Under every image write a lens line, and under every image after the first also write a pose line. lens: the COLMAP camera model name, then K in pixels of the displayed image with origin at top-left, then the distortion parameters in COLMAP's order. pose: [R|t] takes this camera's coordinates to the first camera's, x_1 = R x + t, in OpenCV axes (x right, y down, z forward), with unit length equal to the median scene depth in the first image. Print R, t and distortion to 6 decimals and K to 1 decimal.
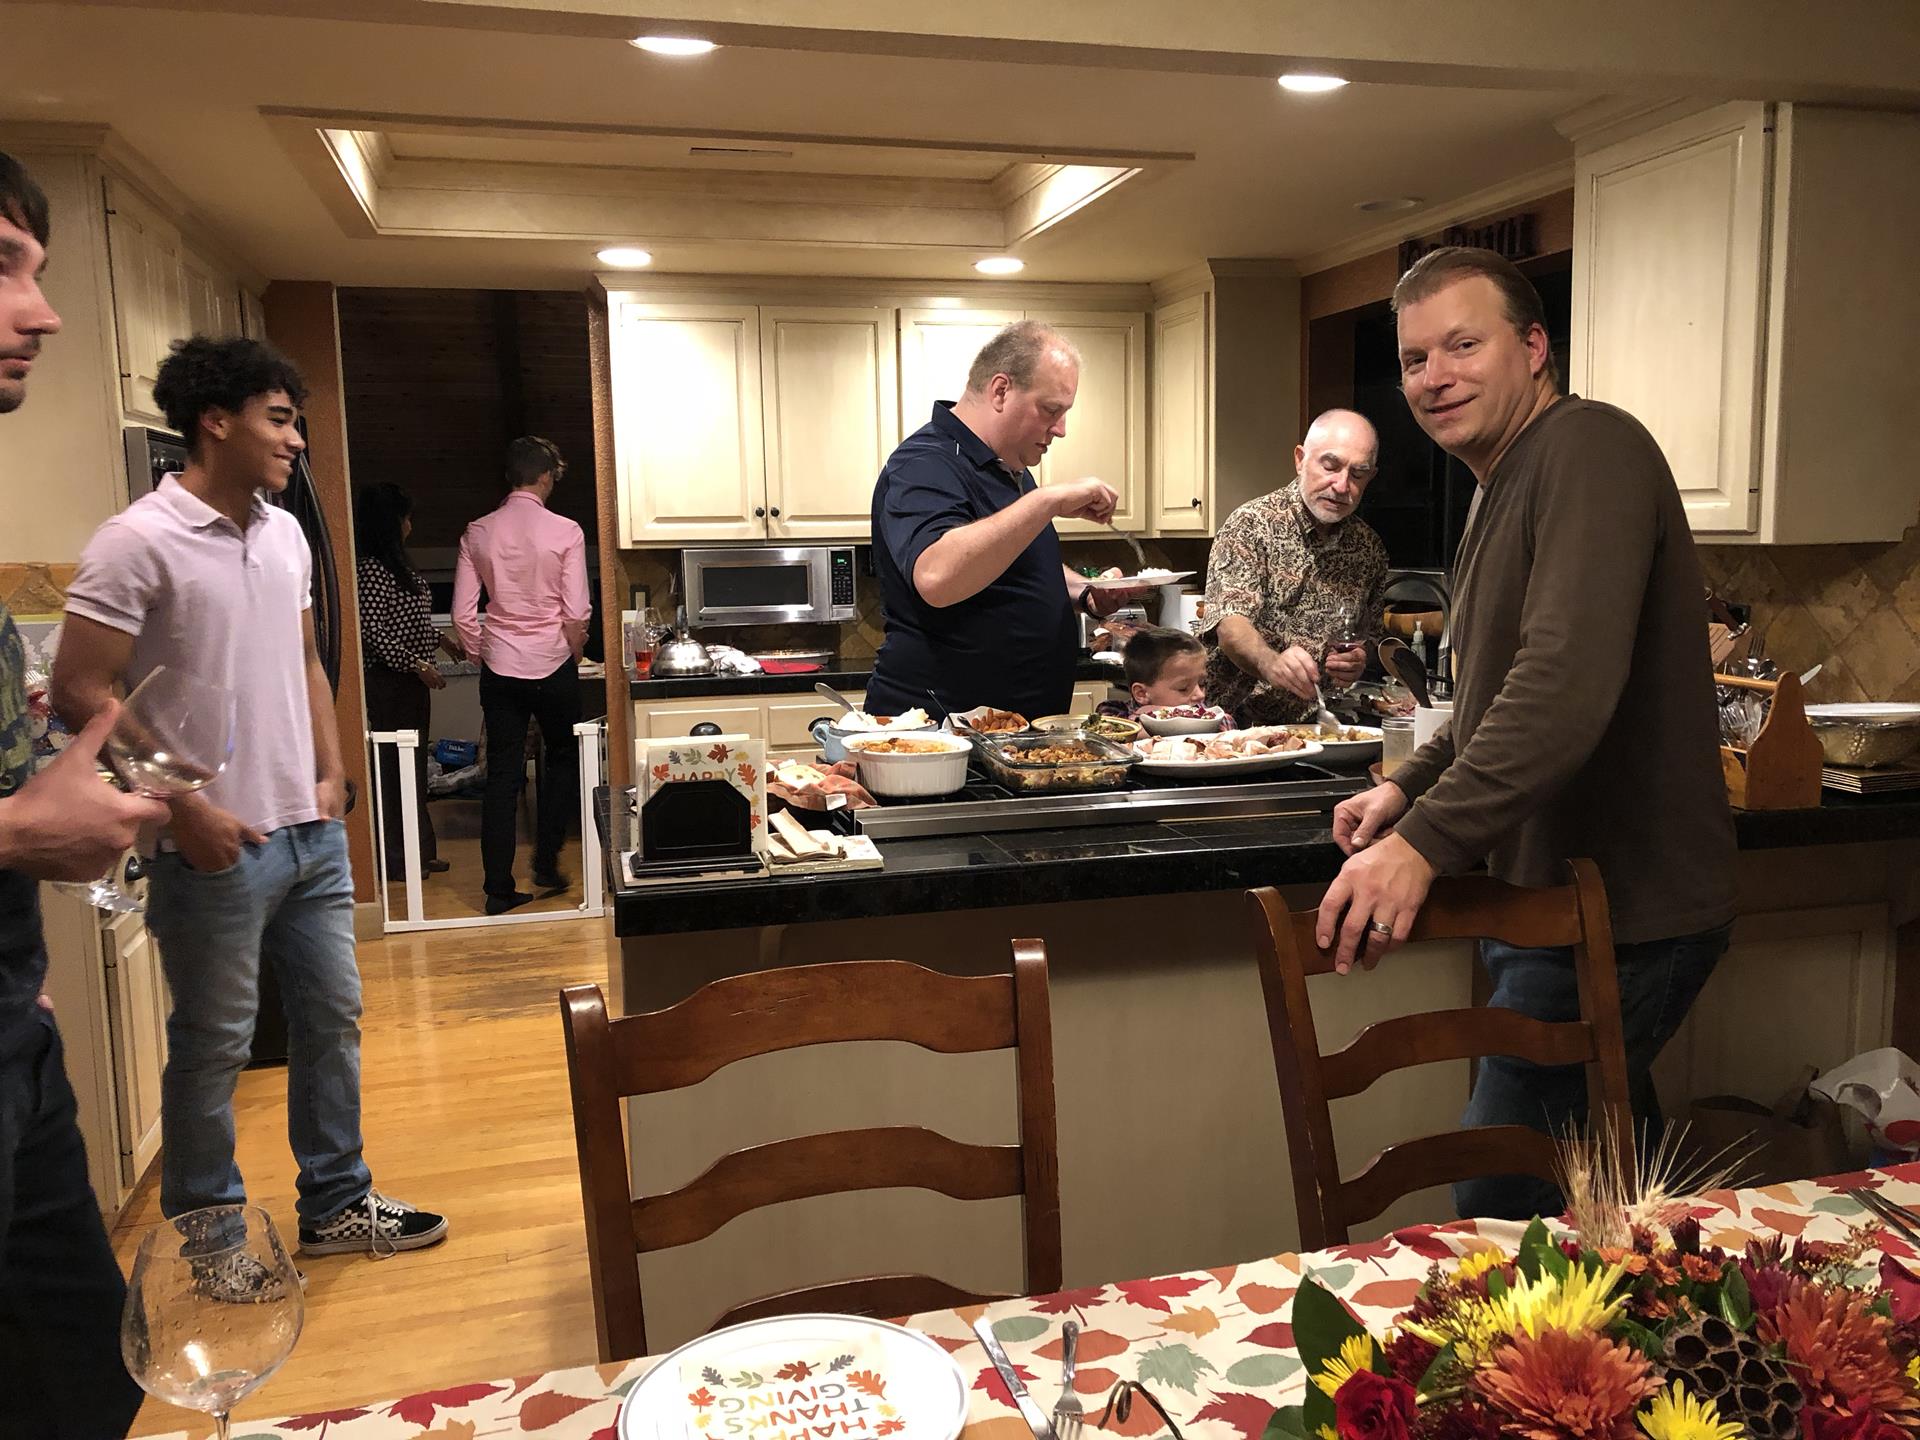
lens RADIAL K [[1639.1, 0, 960.0], [0, 1639.1, 720.0], [0, 0, 1]] dist [0.120933, -0.116374]
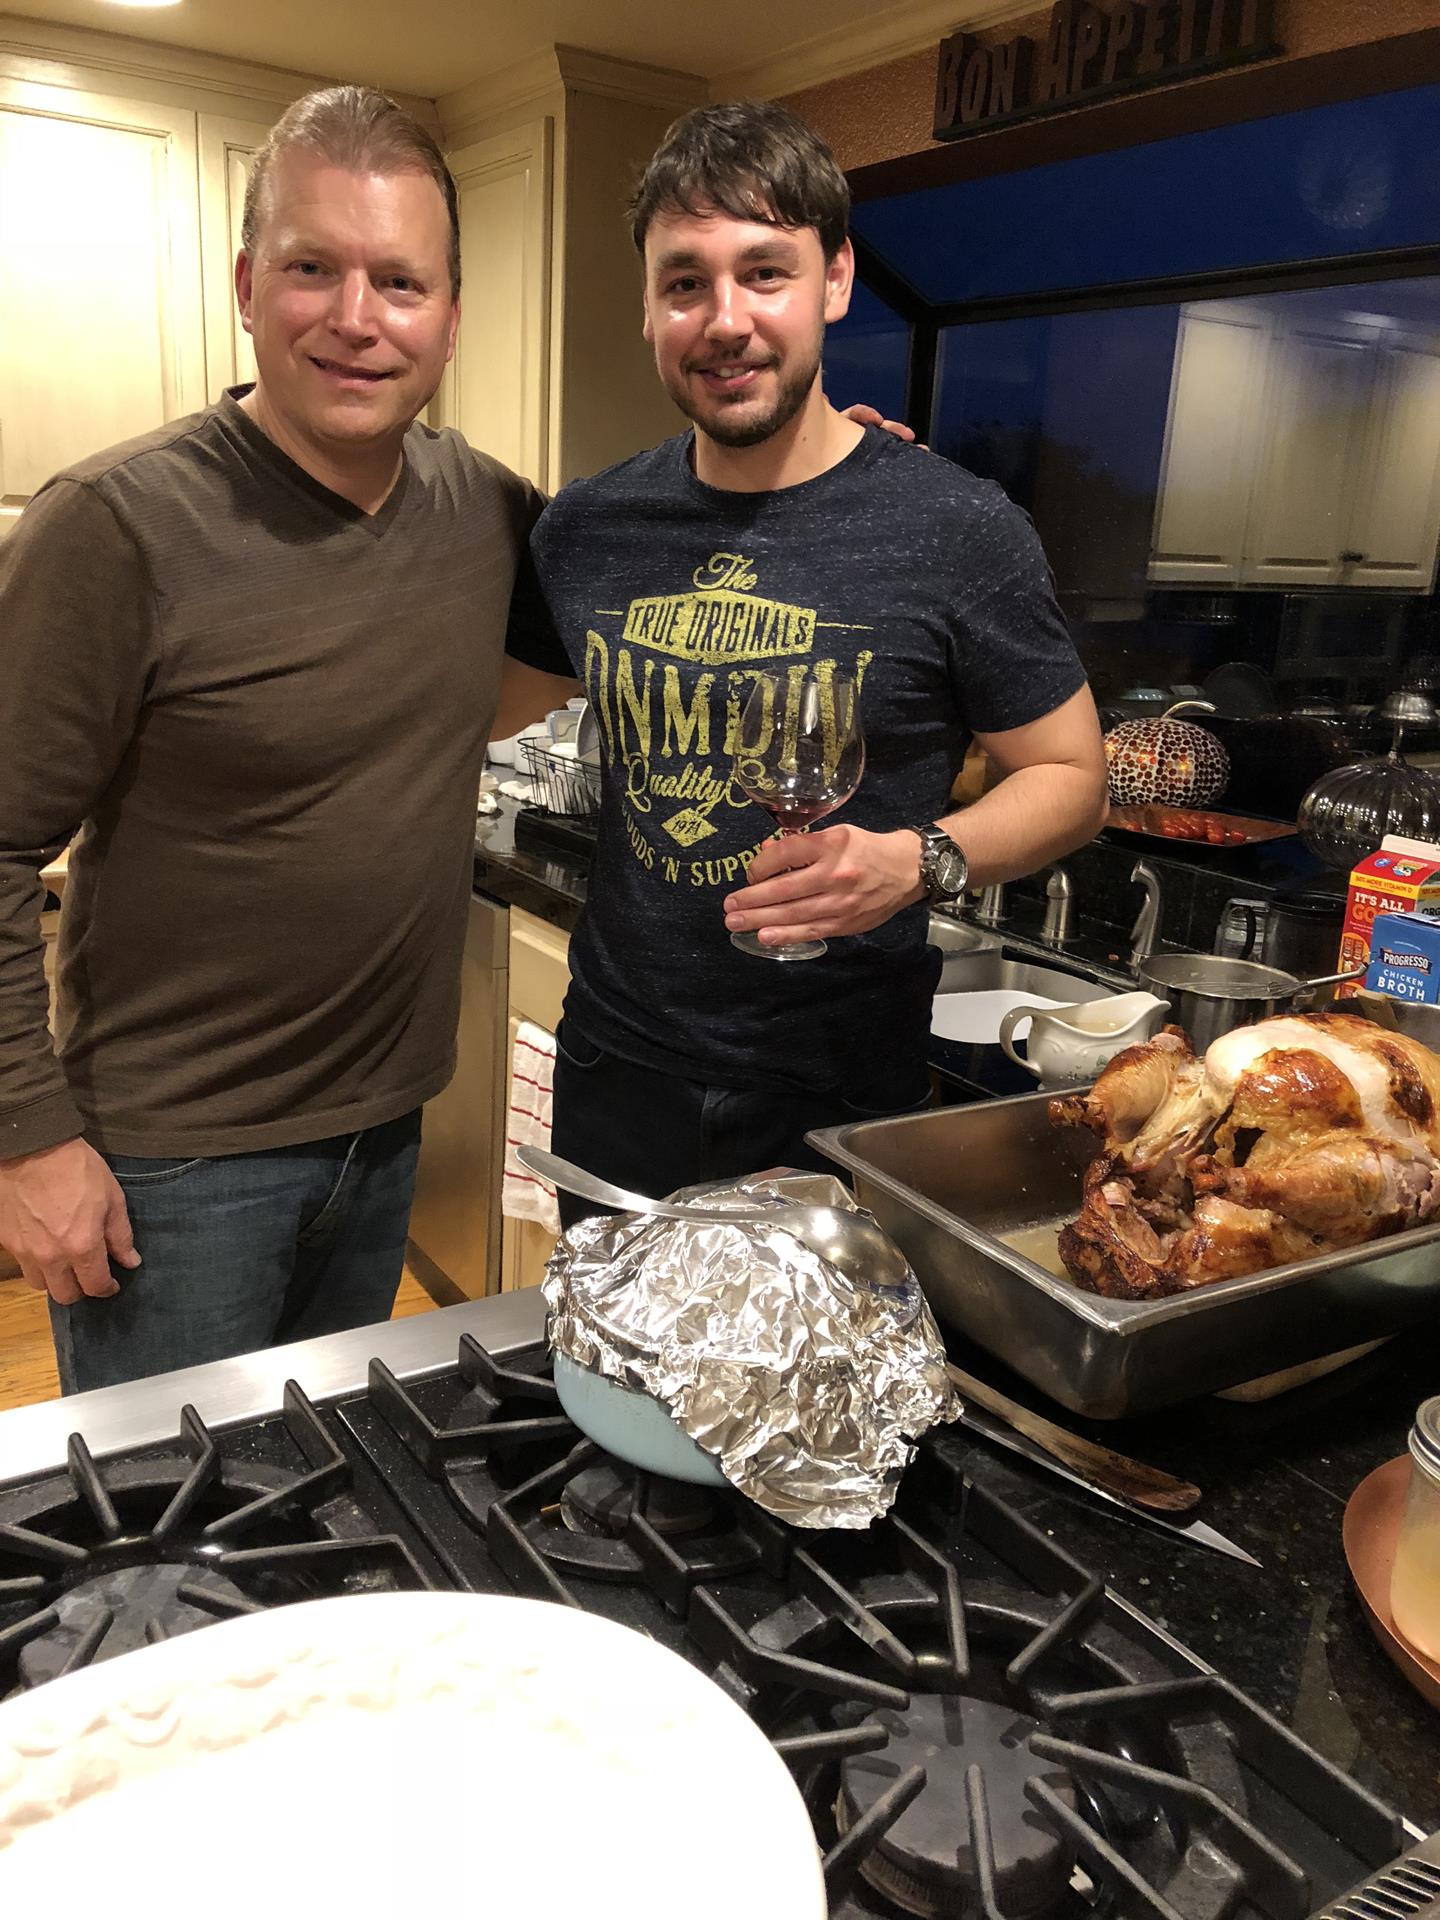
lens RADIAL K [[1639.1, 0, 720.0], [0, 1639.1, 960.0], [0, 0, 1]] dist [0.120933, -0.116374]
pose [[0.952291, -0.022643, 0.304350, 0.042251], [-0.020620, 0.990192, 0.138187, -0.090736], [-0.304494, -0.137870, 0.942484, 0.604309]]
